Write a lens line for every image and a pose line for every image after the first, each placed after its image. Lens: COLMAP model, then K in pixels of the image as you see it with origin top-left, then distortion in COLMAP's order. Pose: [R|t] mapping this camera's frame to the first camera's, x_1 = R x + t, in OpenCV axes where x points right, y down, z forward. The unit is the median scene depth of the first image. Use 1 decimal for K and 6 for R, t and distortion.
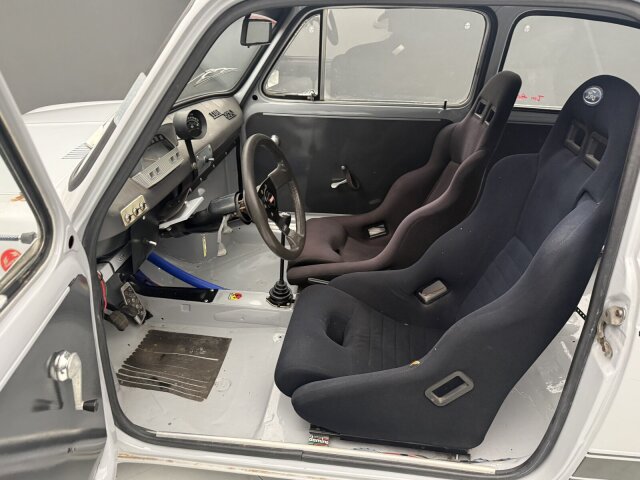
lens RADIAL K [[458.5, 0, 320.8], [0, 458.5, 238.2], [0, 0, 1]] dist [0.016121, -0.021142]
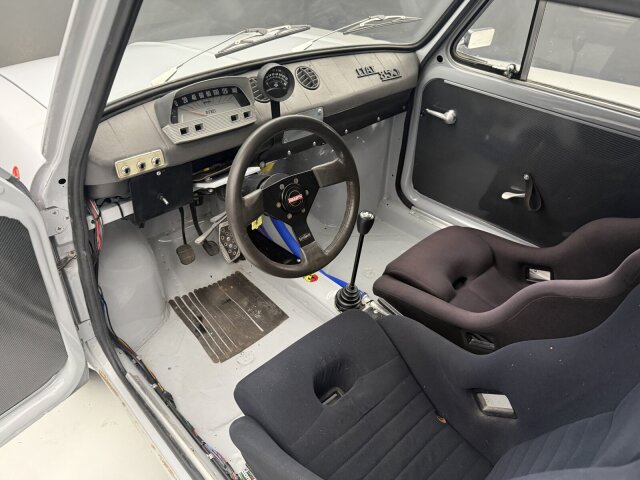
lens RADIAL K [[458.5, 0, 314.7], [0, 458.5, 239.9], [0, 0, 1]] dist [0.016121, -0.021142]
pose [[0.761201, 0.392722, -0.516083, 0.233600], [-0.318078, 0.919587, 0.230623, -0.139198], [0.565154, -0.011395, 0.824907, 0.231286]]
